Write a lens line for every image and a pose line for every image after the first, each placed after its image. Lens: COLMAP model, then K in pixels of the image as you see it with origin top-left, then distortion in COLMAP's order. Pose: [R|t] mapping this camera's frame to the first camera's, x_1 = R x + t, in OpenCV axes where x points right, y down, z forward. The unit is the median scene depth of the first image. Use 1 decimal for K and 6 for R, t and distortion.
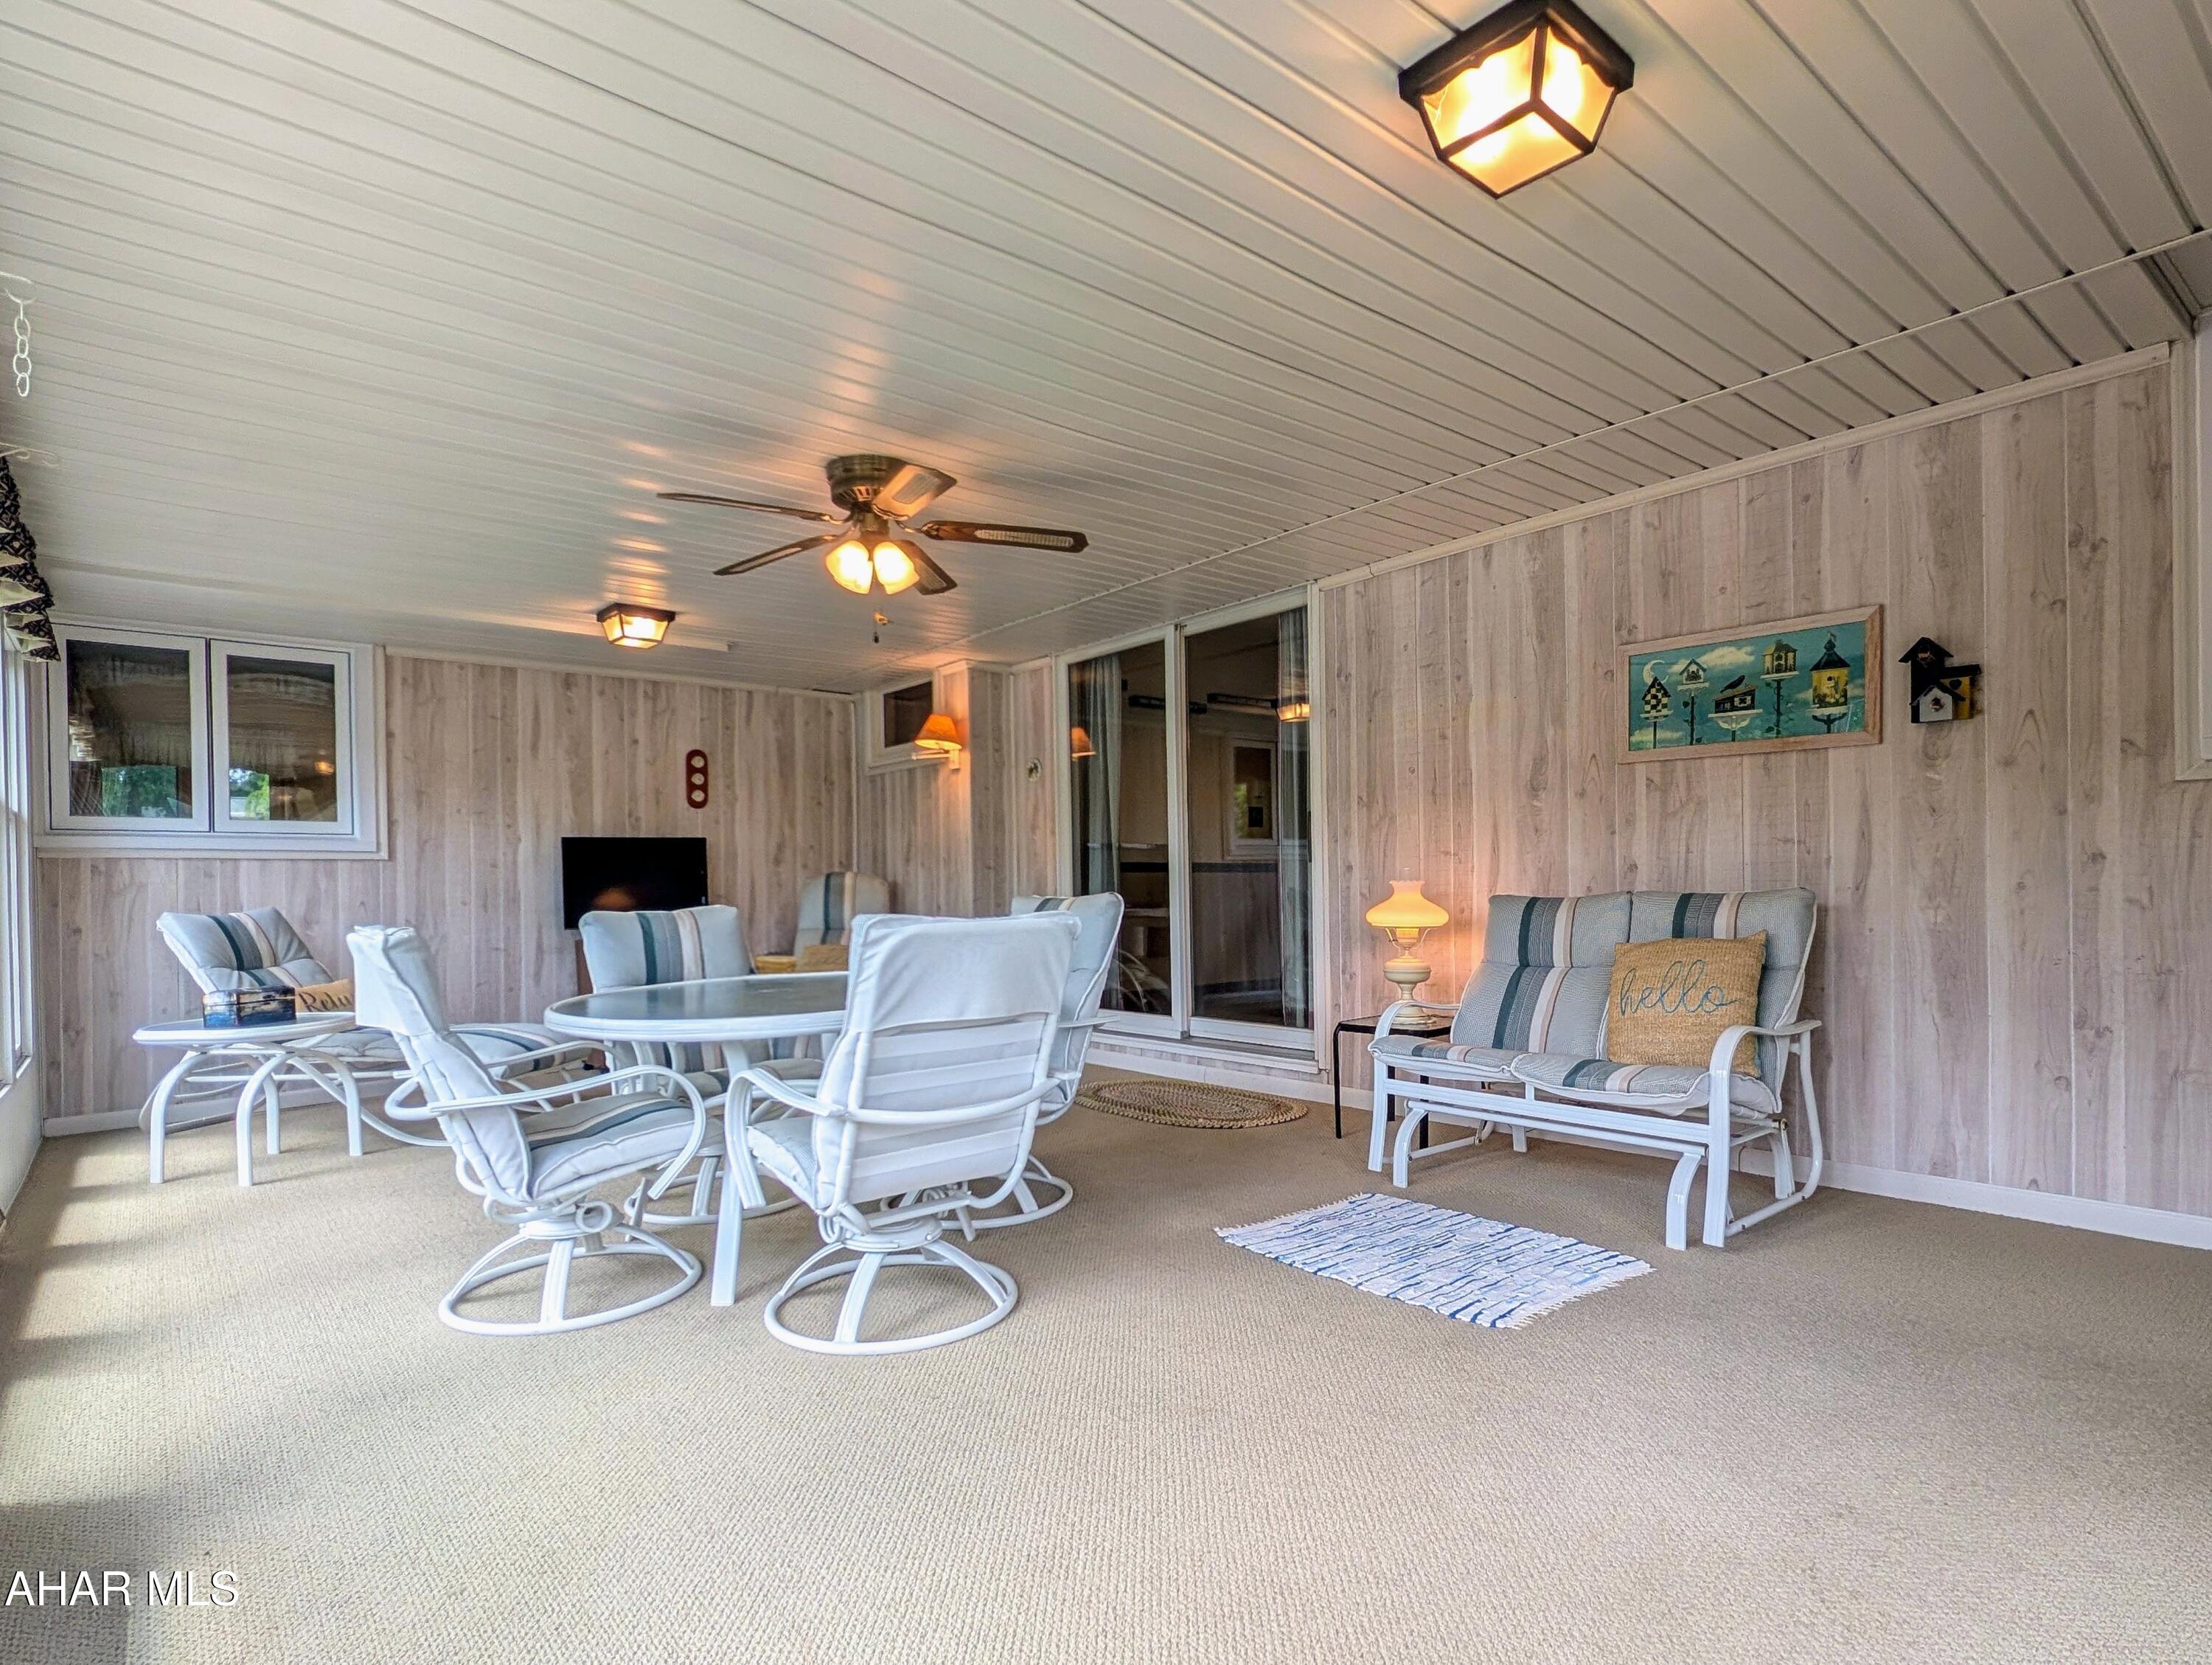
lens RADIAL K [[1189.6, 0, 1137.0], [0, 1189.6, 890.2], [0, 0, 1]] dist [-0.003120, 0.000057]
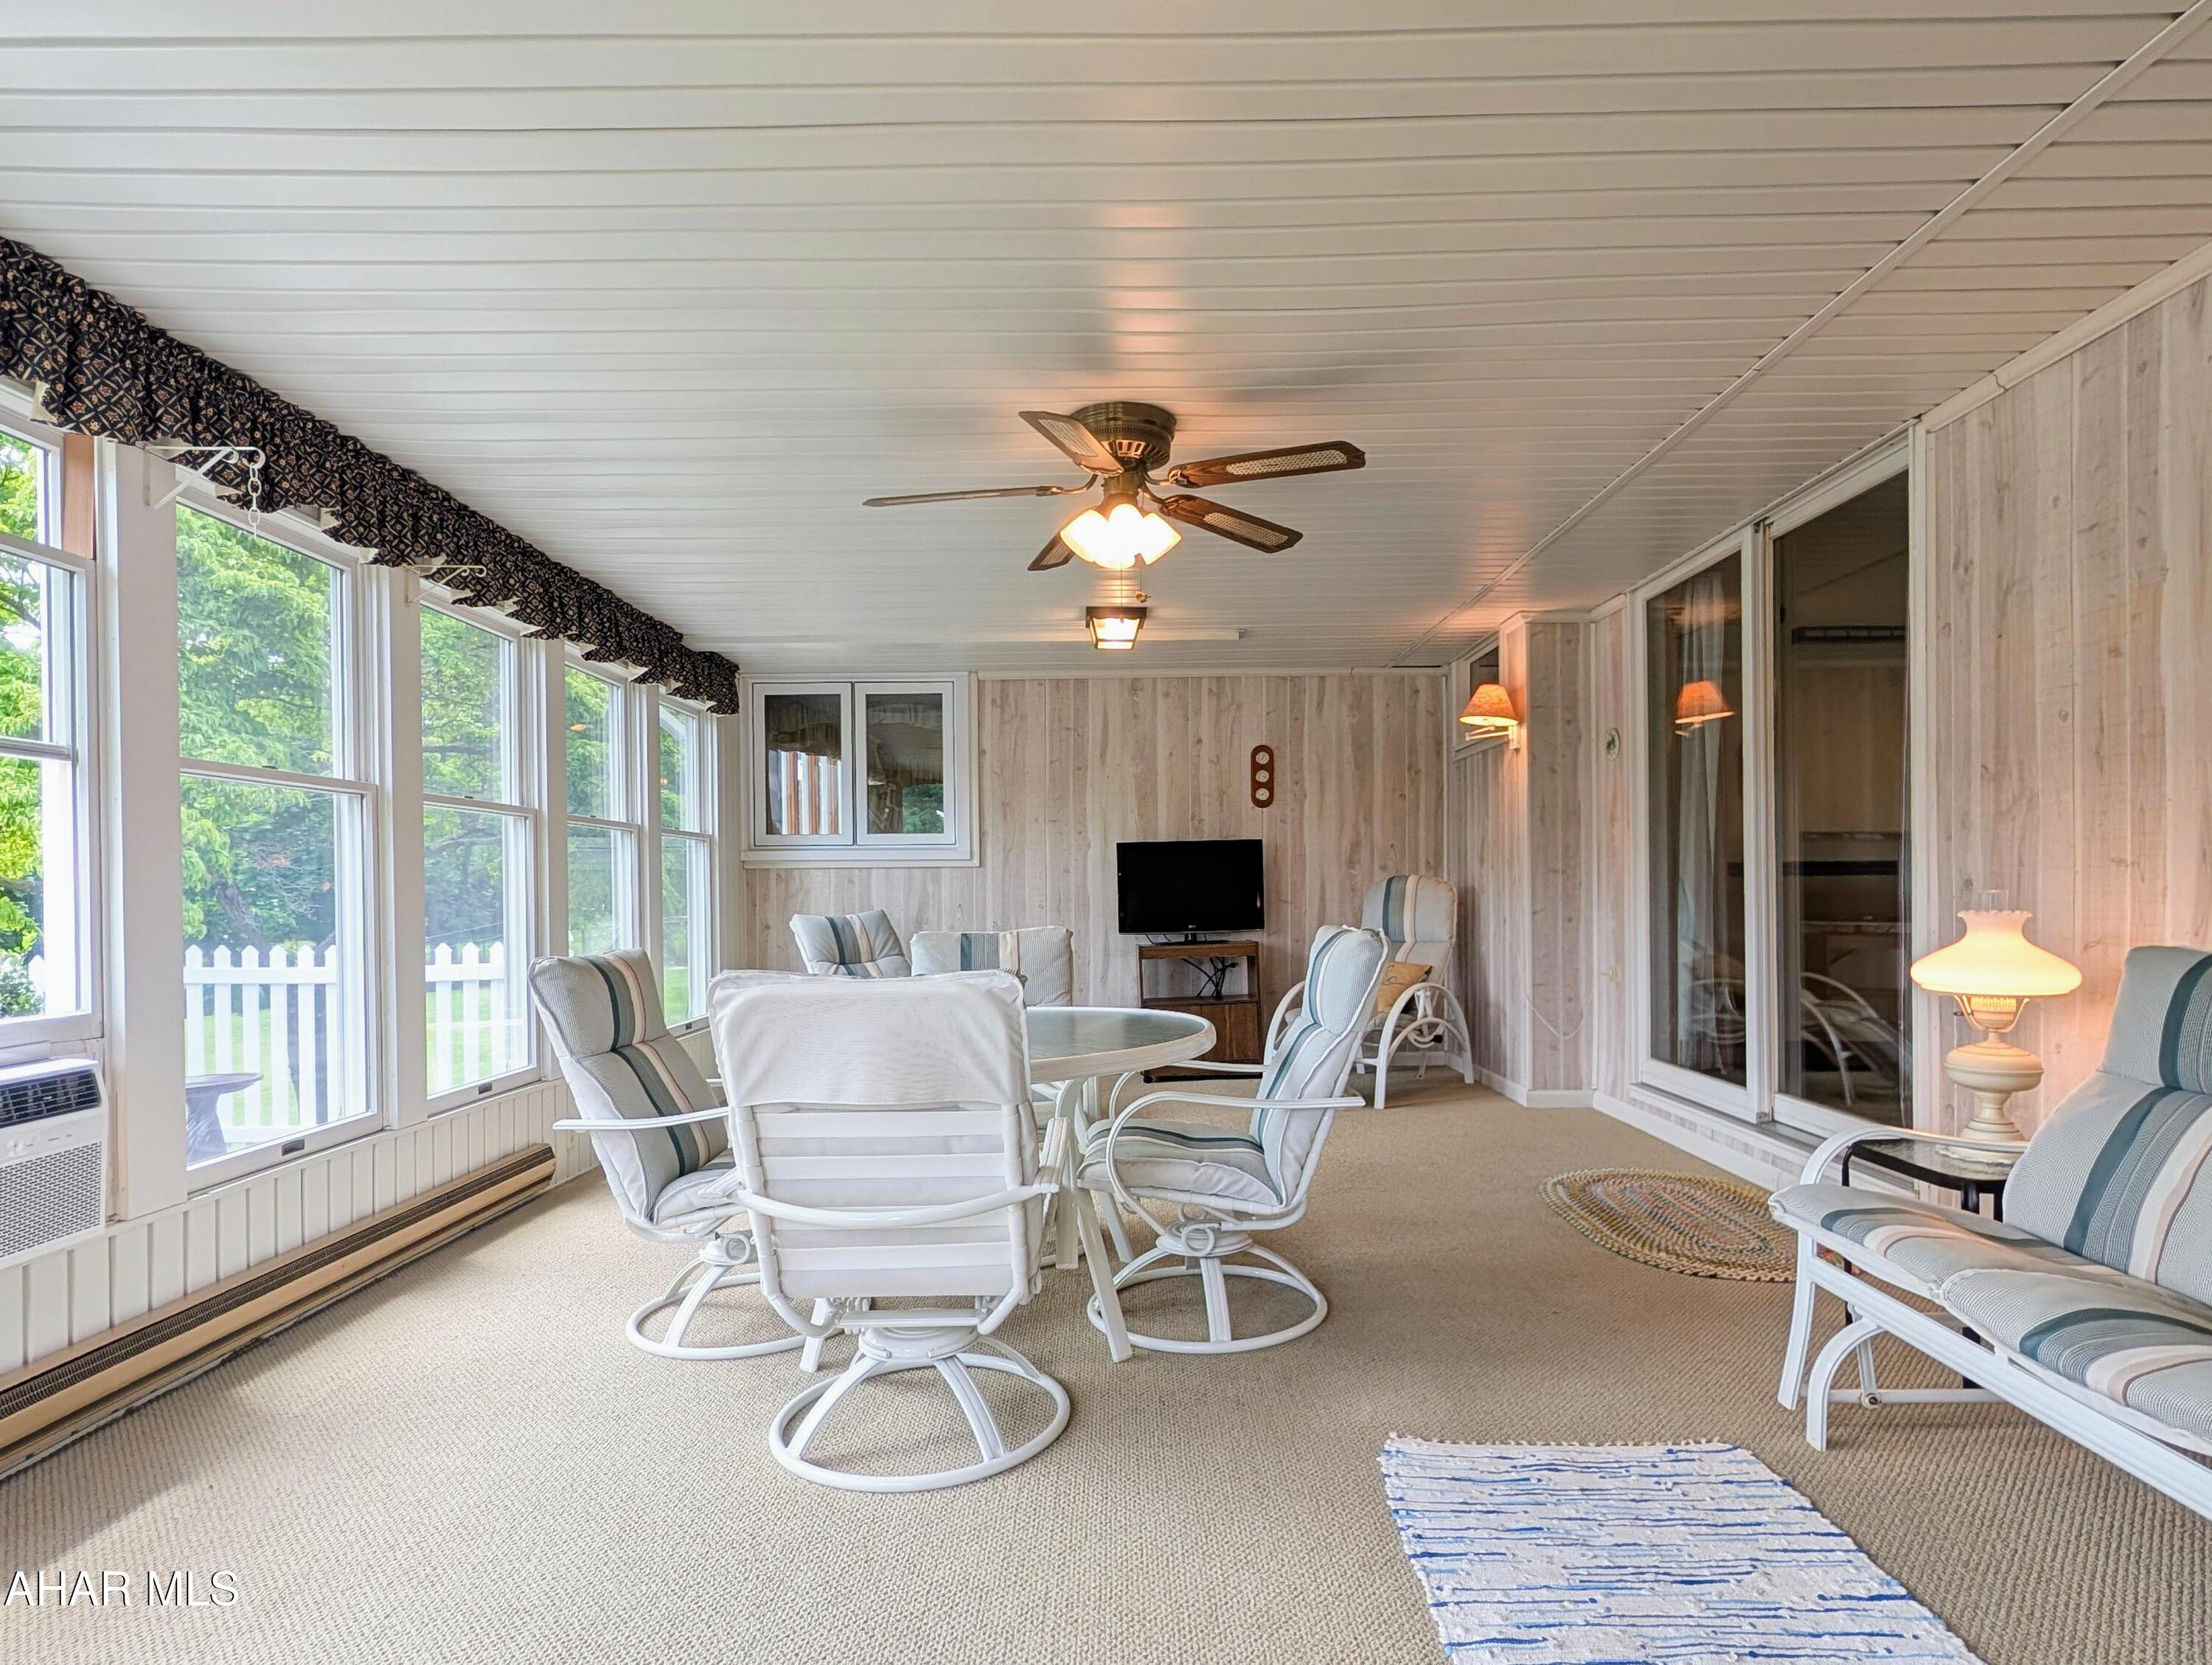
lens RADIAL K [[1268.1, 0, 1107.9], [0, 1268.1, 888.9], [0, 0, 1]] dist [-0.001840, 0.002039]
pose [[0.759217, 0.008629, -0.650781, 0.219525], [-0.001338, 0.999931, 0.011697, -0.018756], [0.650837, -0.008010, 0.759176, 0.186226]]
